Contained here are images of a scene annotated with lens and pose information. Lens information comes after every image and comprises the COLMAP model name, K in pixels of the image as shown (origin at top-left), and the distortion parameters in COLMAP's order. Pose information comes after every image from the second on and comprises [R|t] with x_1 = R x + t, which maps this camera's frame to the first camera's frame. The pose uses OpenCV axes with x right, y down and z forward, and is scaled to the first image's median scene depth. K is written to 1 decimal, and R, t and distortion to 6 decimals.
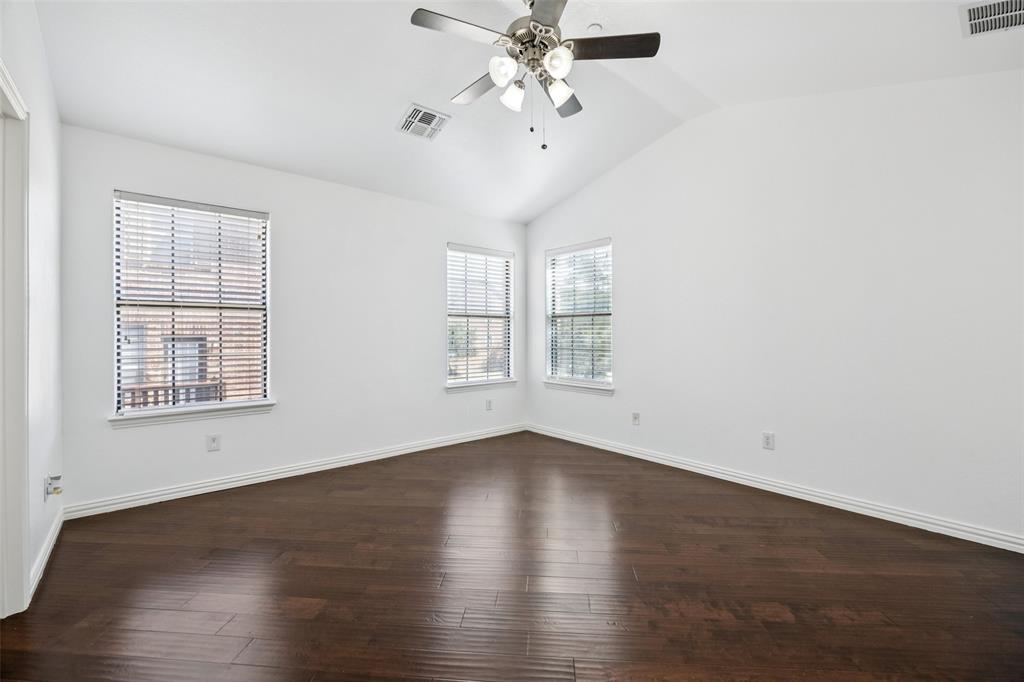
lens RADIAL K [[430.7, 0, 515.2], [0, 430.7, 337.5], [0, 0, 1]] dist [-0.012222, 0.000896]
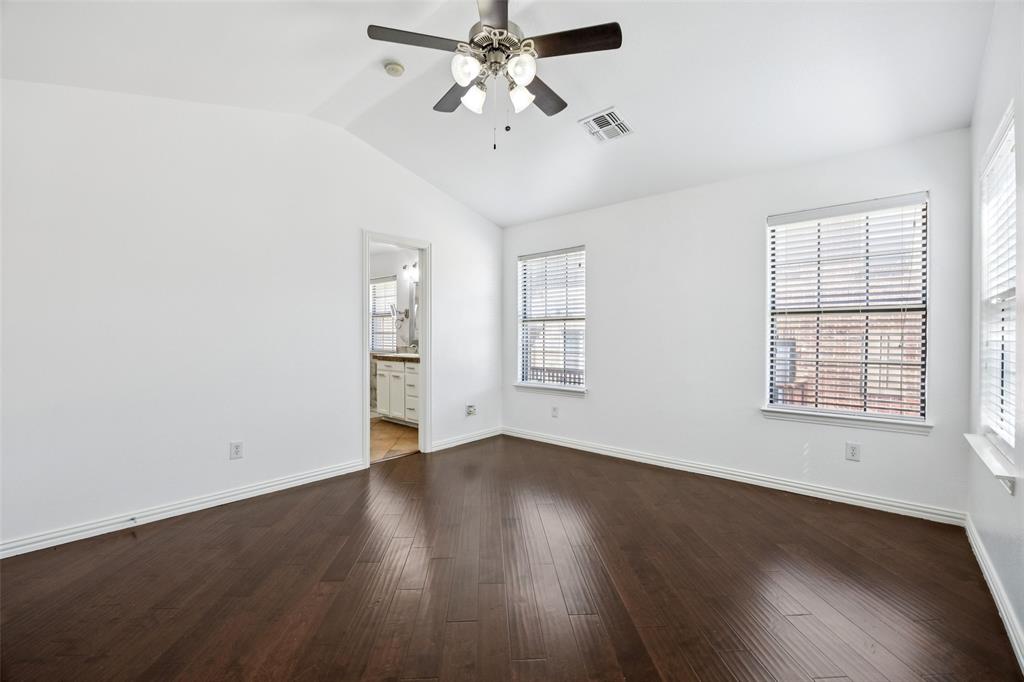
lens RADIAL K [[430.7, 0, 508.9], [0, 430.7, 341.8], [0, 0, 1]] dist [-0.012222, 0.000896]
pose [[0.126427, 0.010707, -0.991918, 0.152329], [-0.012202, 0.999883, 0.009237, -0.001262], [0.991901, 0.010935, 0.126543, 0.133350]]
